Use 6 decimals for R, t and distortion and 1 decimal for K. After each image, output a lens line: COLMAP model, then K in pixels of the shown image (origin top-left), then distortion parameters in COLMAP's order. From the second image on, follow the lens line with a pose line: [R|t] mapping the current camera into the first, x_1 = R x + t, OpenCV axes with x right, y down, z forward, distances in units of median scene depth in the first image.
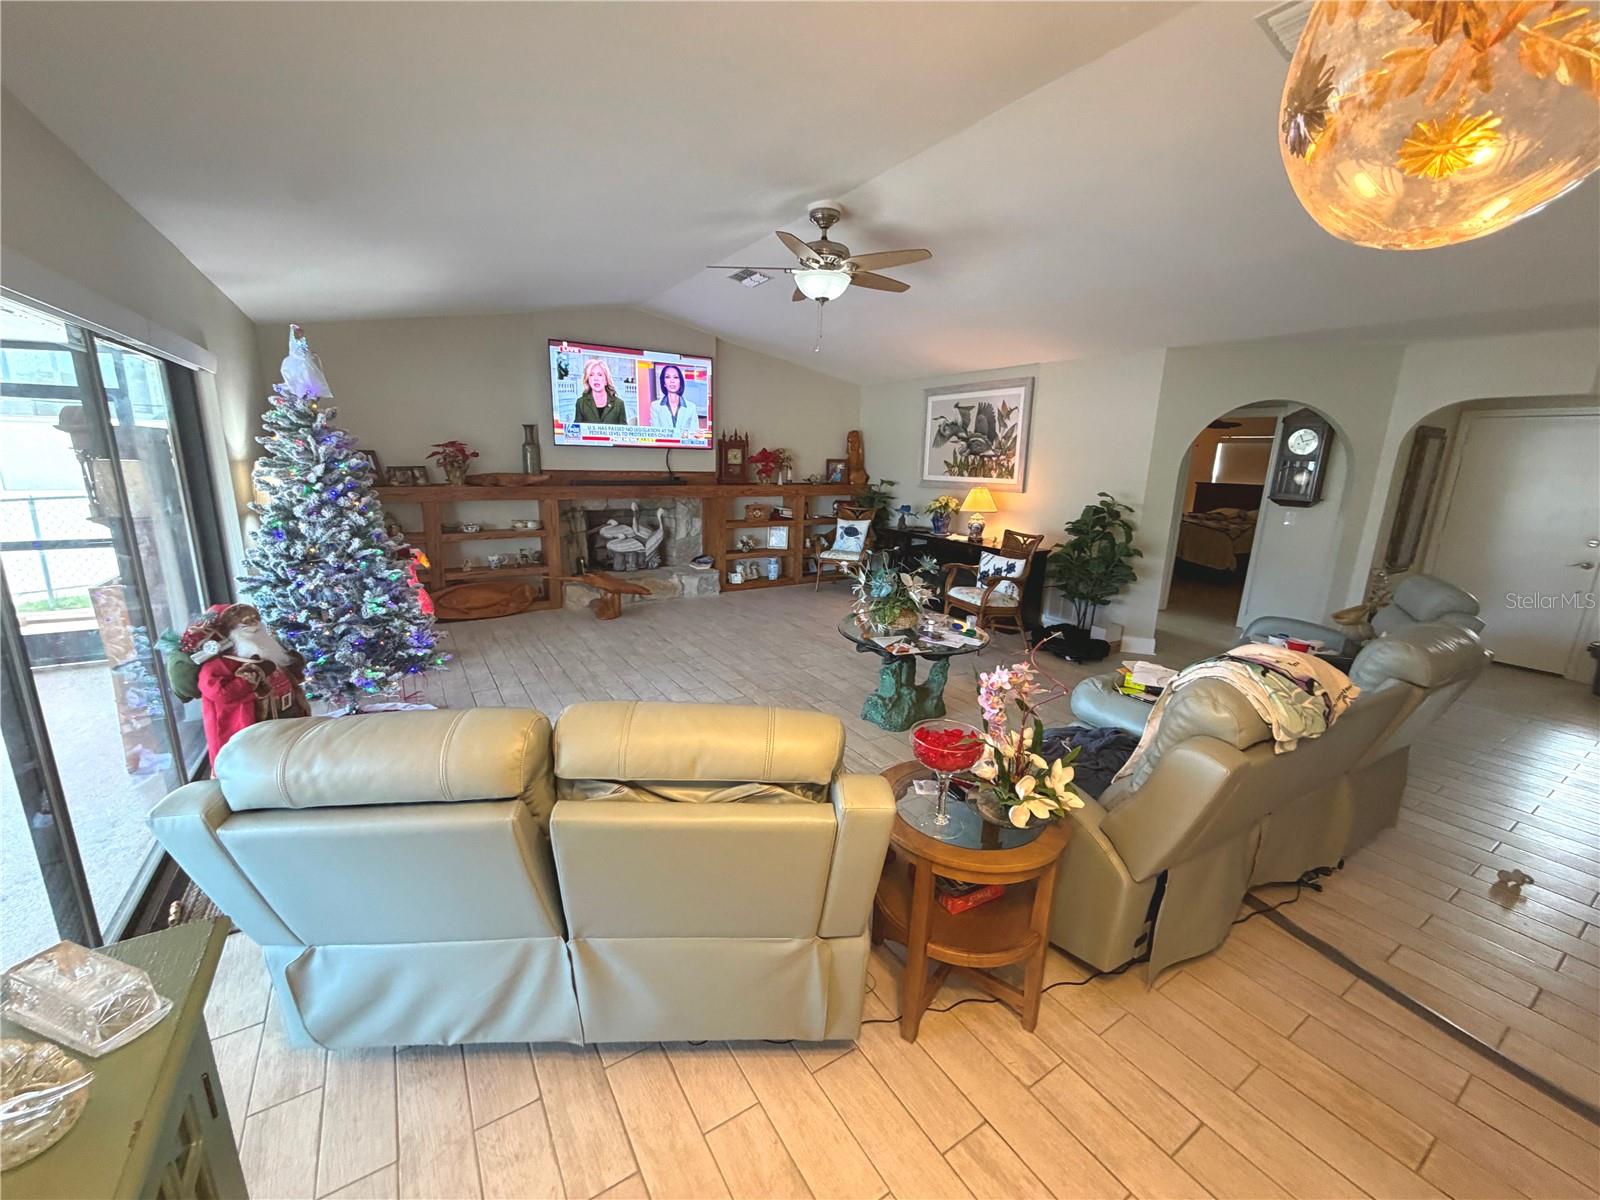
lens RADIAL K [[636.8, 0, 796.4], [0, 636.8, 600.9], [0, 0, 1]] dist [0.000224, -0.000194]
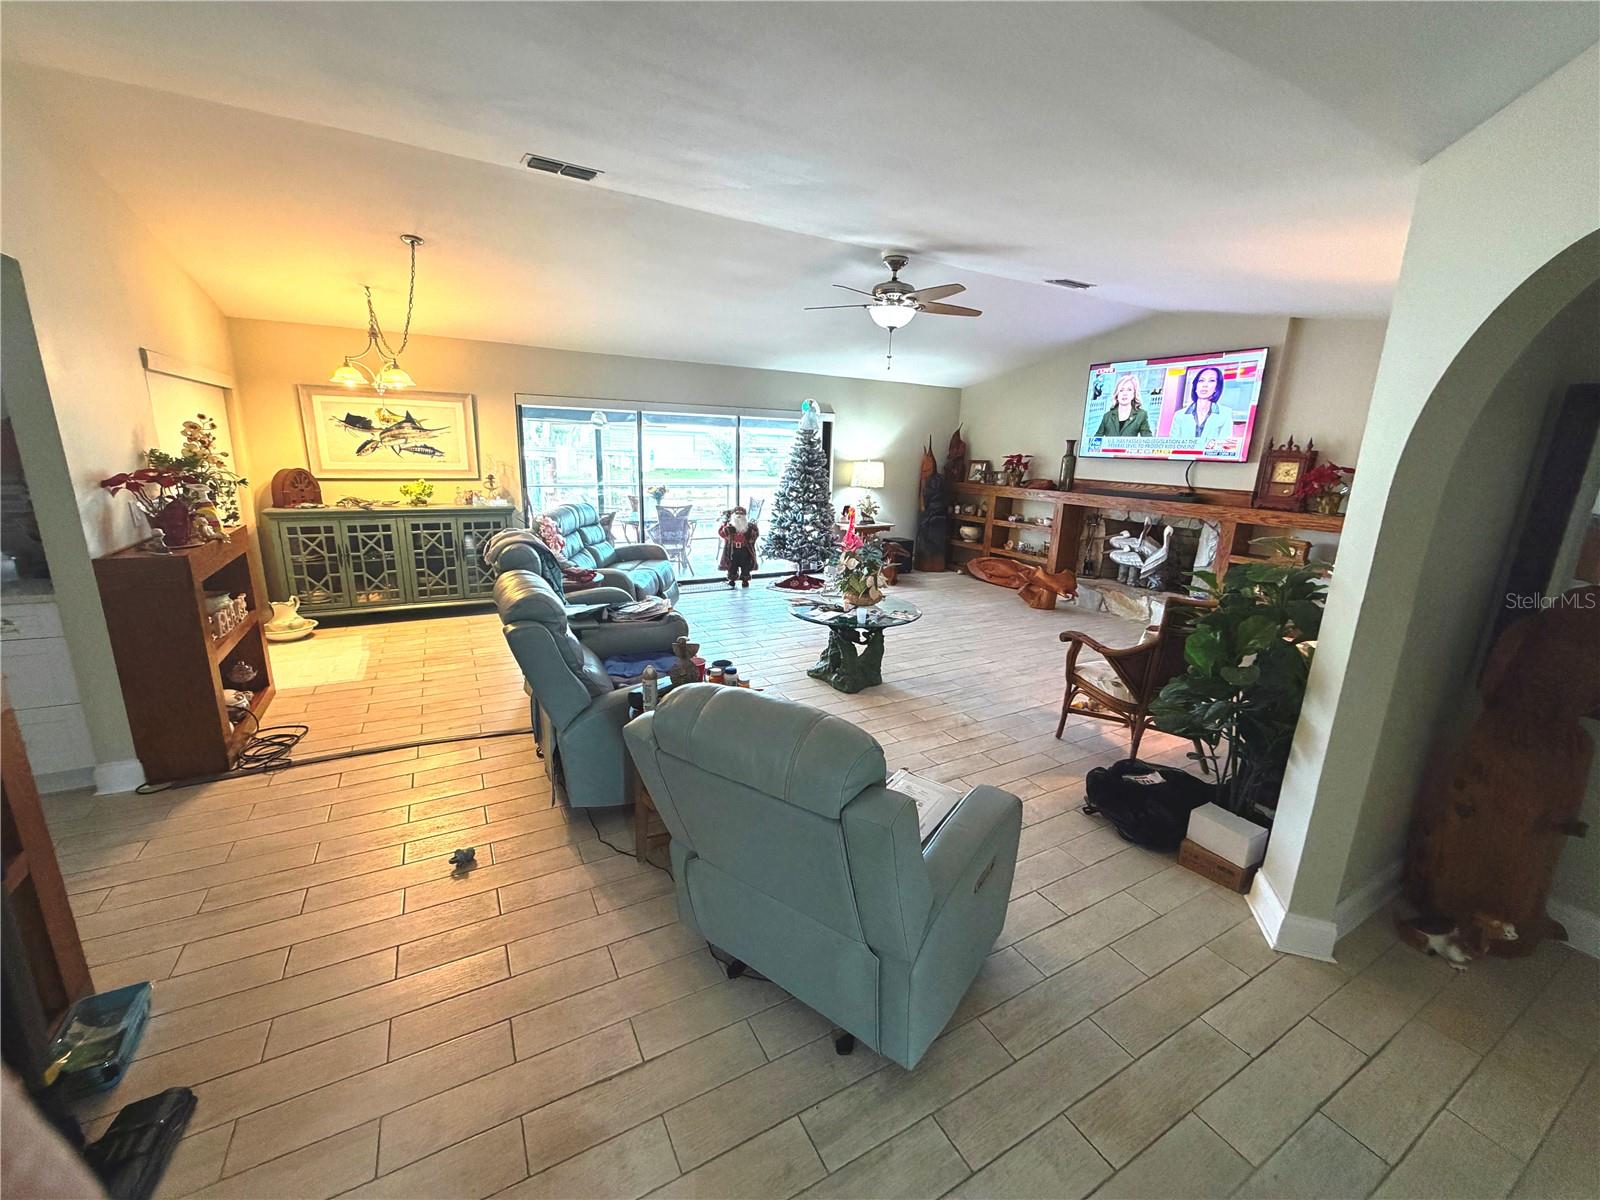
lens RADIAL K [[636.8, 0, 796.4], [0, 636.8, 600.9], [0, 0, 1]] dist [0.000224, -0.000194]
pose [[-0.055906, 0.206924, -0.976758, 0.765866], [-0.257569, 0.942187, 0.214343, -0.106809], [0.964641, 0.263565, 0.000623, 0.534917]]
